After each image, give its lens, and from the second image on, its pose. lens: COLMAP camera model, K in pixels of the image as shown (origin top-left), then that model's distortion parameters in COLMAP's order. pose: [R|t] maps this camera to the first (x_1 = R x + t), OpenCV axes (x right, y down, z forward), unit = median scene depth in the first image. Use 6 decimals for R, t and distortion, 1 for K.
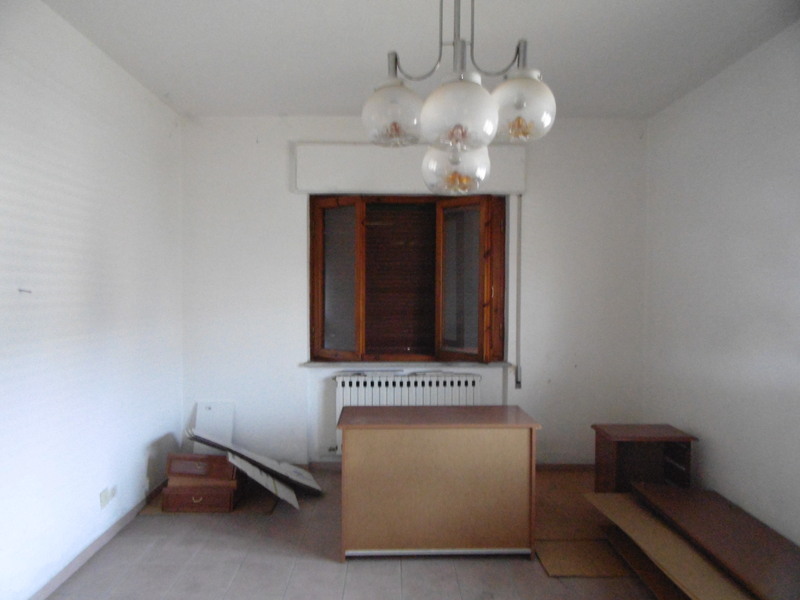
lens RADIAL K [[528.9, 0, 400.0], [0, 528.9, 300.0], [0, 0, 1]] dist [0.017413, -0.001920]
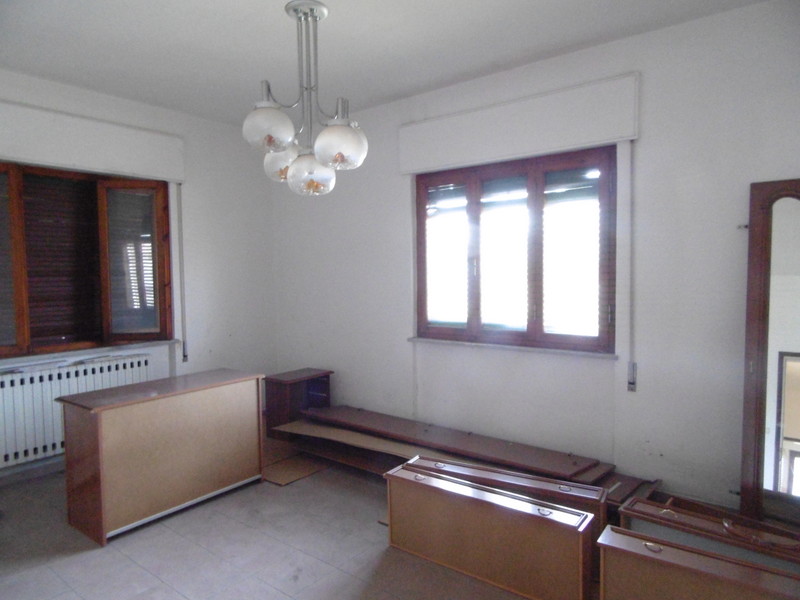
lens RADIAL K [[528.9, 0, 400.0], [0, 528.9, 300.0], [0, 0, 1]] dist [0.017413, -0.001920]
pose [[0.630966, -0.056128, 0.773778, -0.343641], [0.040057, 0.998406, 0.039758, 0.014659], [-0.774776, 0.005910, 0.632208, -0.035241]]
